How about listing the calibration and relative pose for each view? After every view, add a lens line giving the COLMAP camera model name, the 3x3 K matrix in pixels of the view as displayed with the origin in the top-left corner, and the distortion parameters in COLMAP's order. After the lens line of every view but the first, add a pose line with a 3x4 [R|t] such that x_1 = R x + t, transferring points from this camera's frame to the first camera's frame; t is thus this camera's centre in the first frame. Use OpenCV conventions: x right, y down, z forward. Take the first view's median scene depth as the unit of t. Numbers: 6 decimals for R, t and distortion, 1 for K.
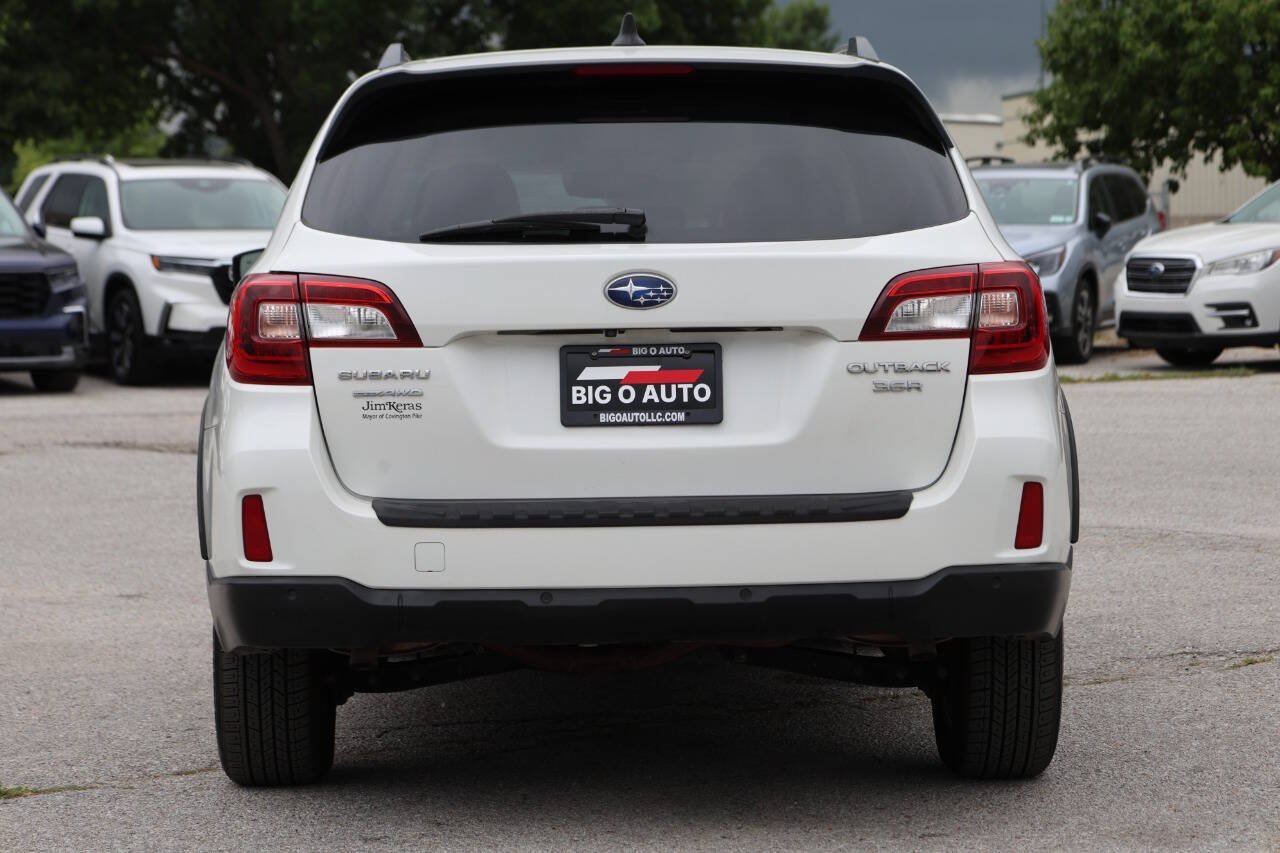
lens RADIAL K [[3653.7, 0, 640.0], [0, 3653.7, 426.5], [0, 0, 1]] dist [-0.041292, 0.439412]
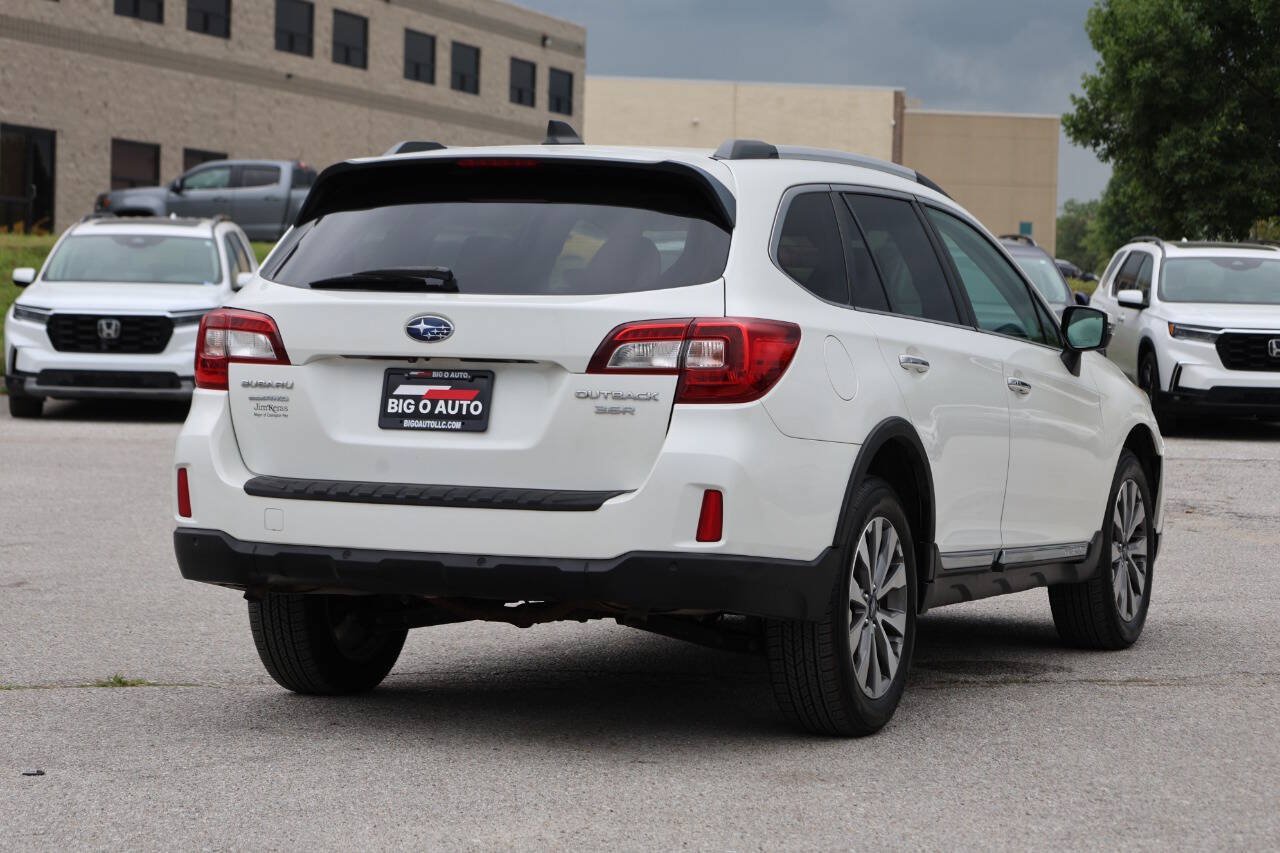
lens RADIAL K [[3271.6, 0, 640.0], [0, 3271.6, 426.5], [0, 0, 1]] dist [-0.065560, -0.357964]
pose [[0.913554, 0.046418, -0.404061, 0.547099], [-0.053042, 0.998579, -0.005210, 0.000456], [0.403245, 0.026192, 0.914717, -0.054030]]
